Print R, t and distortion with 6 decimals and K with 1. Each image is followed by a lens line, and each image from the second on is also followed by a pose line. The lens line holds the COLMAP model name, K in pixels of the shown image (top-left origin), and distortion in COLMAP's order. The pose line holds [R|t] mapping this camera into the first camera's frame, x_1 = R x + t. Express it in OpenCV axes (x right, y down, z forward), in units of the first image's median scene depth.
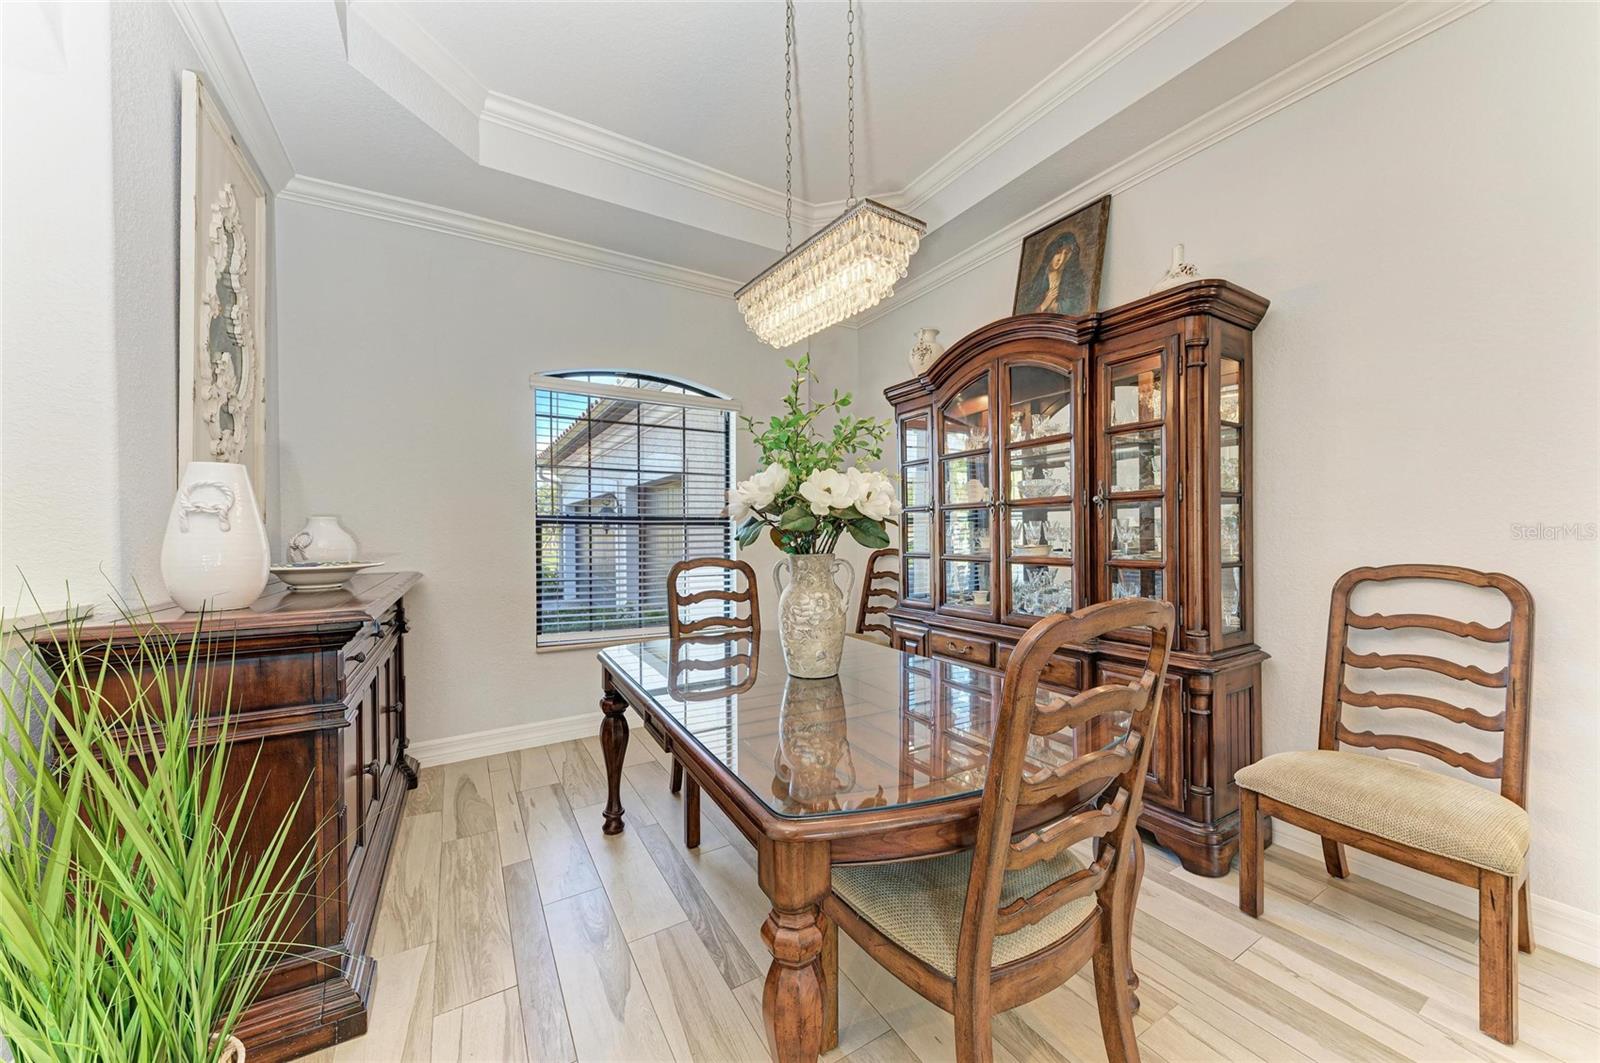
lens RADIAL K [[565.7, 0, 800.0], [0, 565.7, 531.5], [0, 0, 1]] dist [-0.000128, -0.000046]
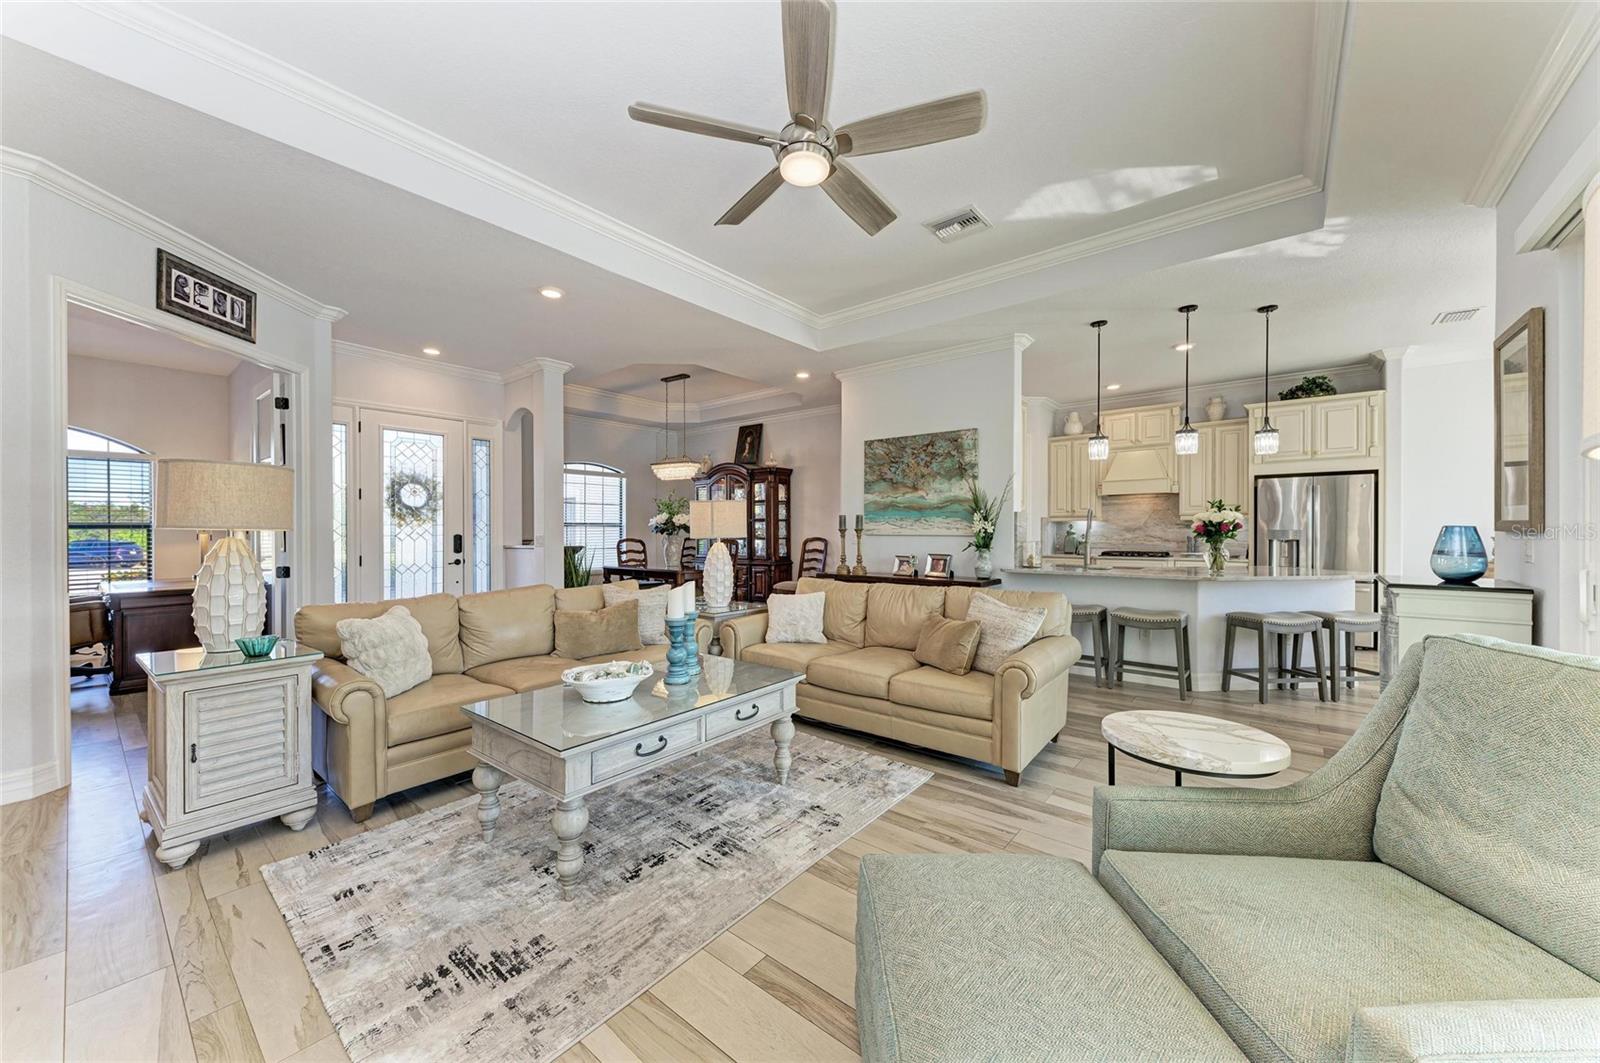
lens RADIAL K [[583.0, 0, 798.5], [0, 583.0, 533.3], [0, 0, 1]] dist [0.007905, -0.000071]
pose [[0.943801, -0.000707, 0.330513, -0.392169], [-0.000505, 0.999993, 0.003579, 0.011122], [-0.330513, -0.003545, 0.943795, -2.467759]]
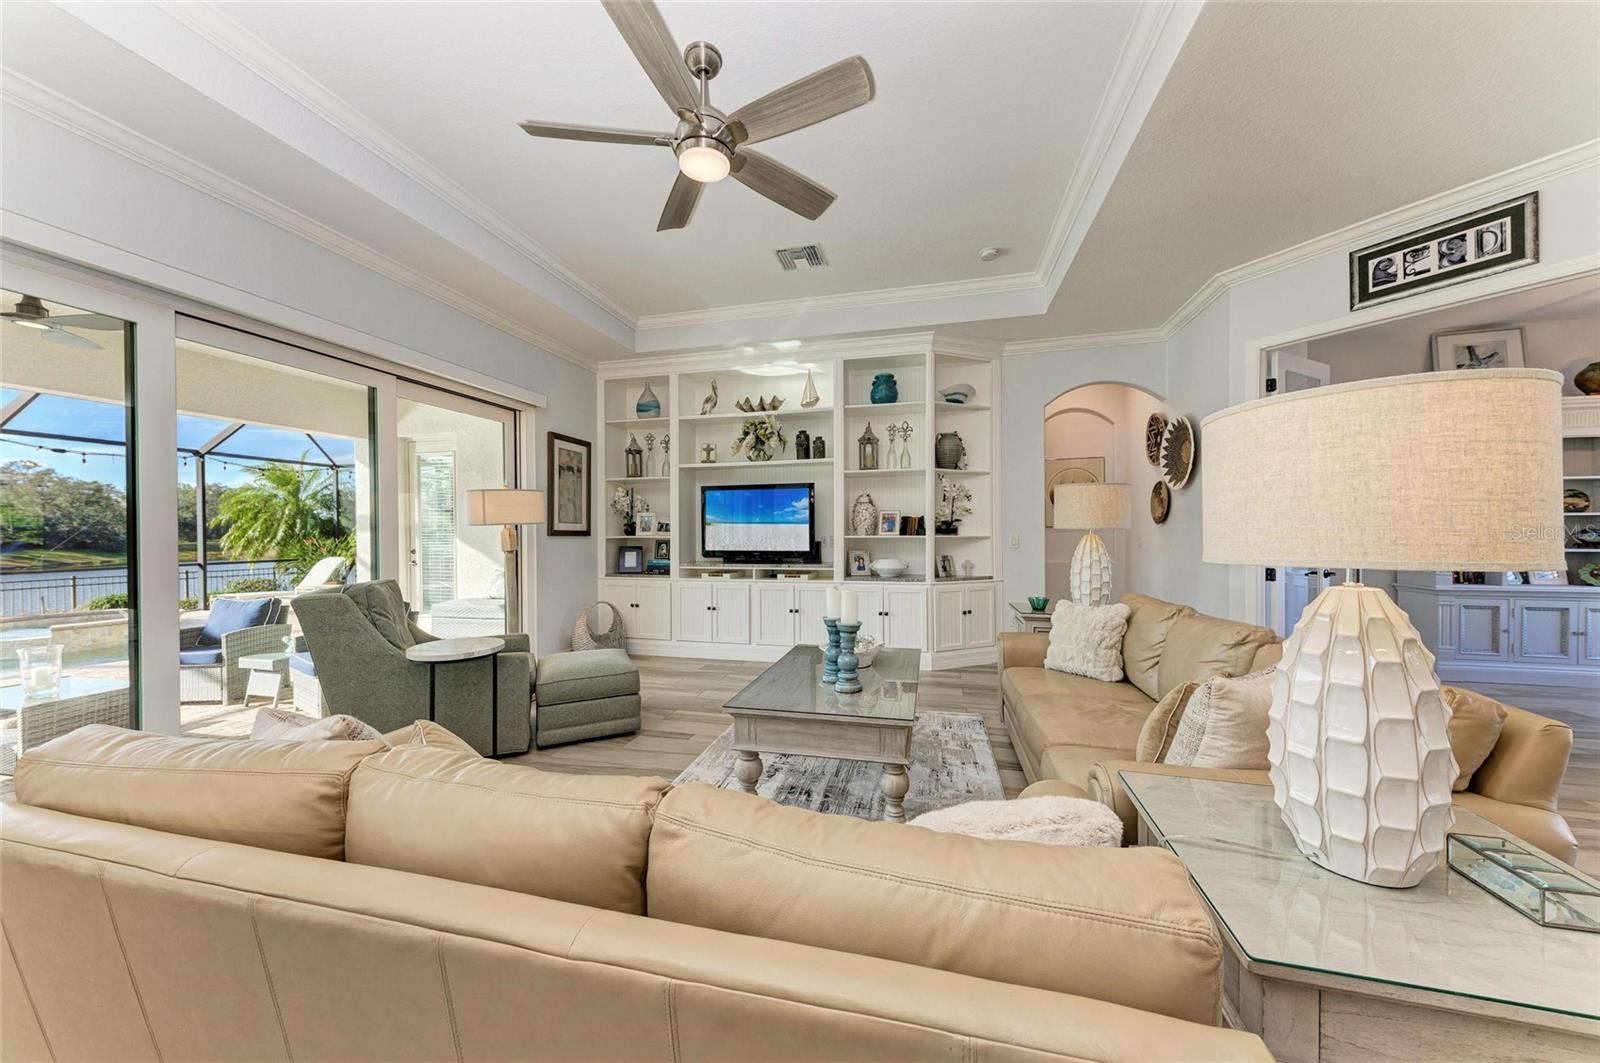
lens RADIAL K [[539.1, 0, 803.0], [0, 539.1, 532.2], [0, 0, 1]] dist [0.013364, -0.003931]
pose [[-0.704760, 0.011899, -0.709346, 0.523707], [0.010740, 0.999924, 0.006102, 0.002744], [0.709365, -0.003318, -0.704834, -0.686458]]
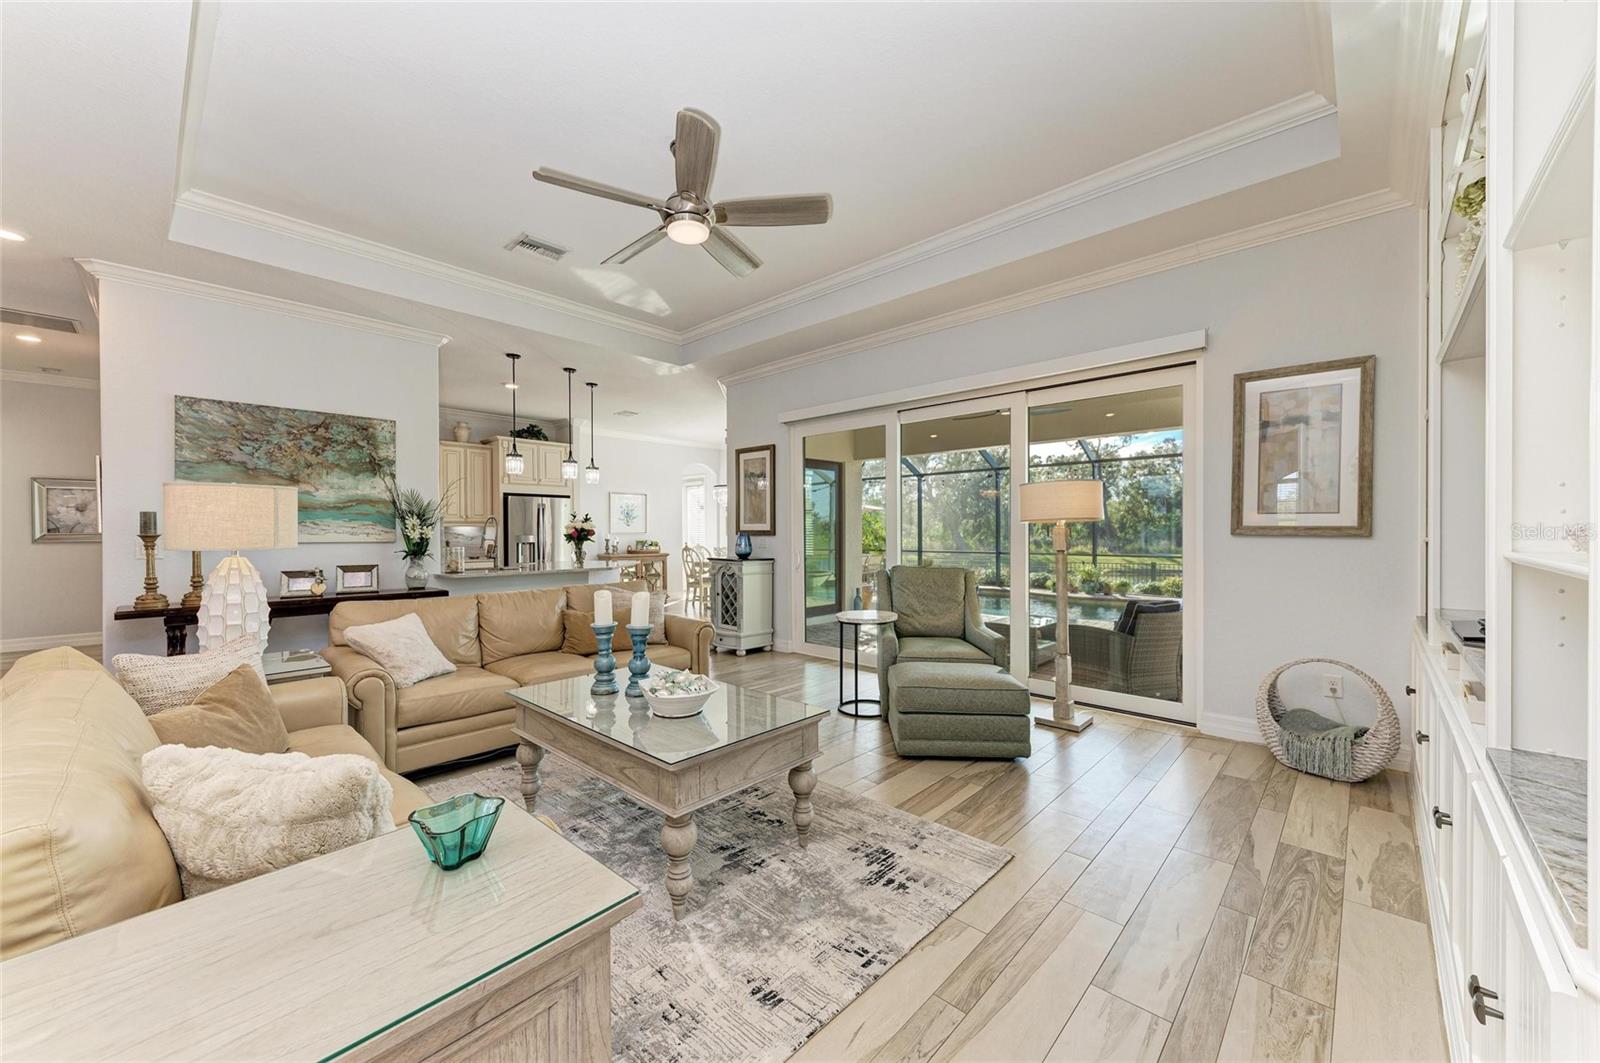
lens RADIAL K [[595.0, 0, 802.9], [0, 595.0, 534.6], [0, 0, 1]] dist [0.001765, 0.000060]
pose [[-0.269134, 0.001536, 0.963102, -1.339414], [0.006507, 0.999979, 0.000223, 0.011434], [-0.963081, 0.006327, -0.269138, -1.364993]]
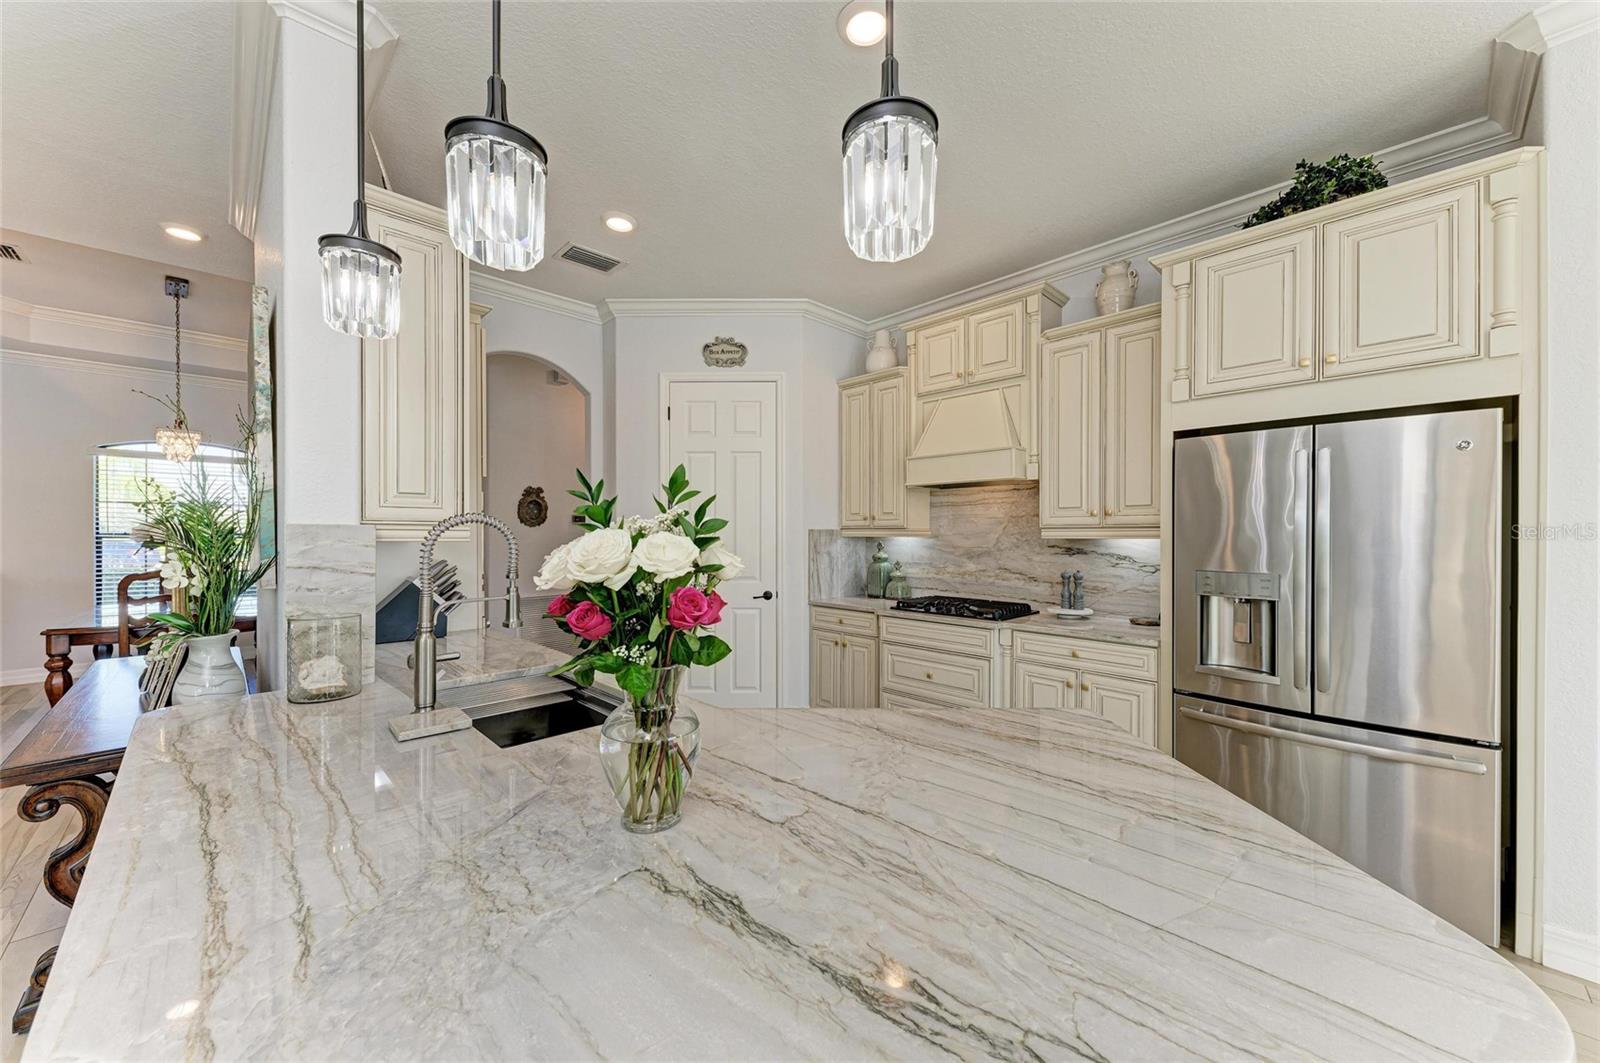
lens RADIAL K [[596.7, 0, 797.8], [0, 596.7, 537.9], [0, 0, 1]] dist [0.008224, -0.000075]
pose [[0.976119, 0.003438, 0.217208, 1.563581], [-0.004308, 0.999984, 0.003530, -0.050296], [-0.217193, -0.004381, 0.976119, -1.546016]]
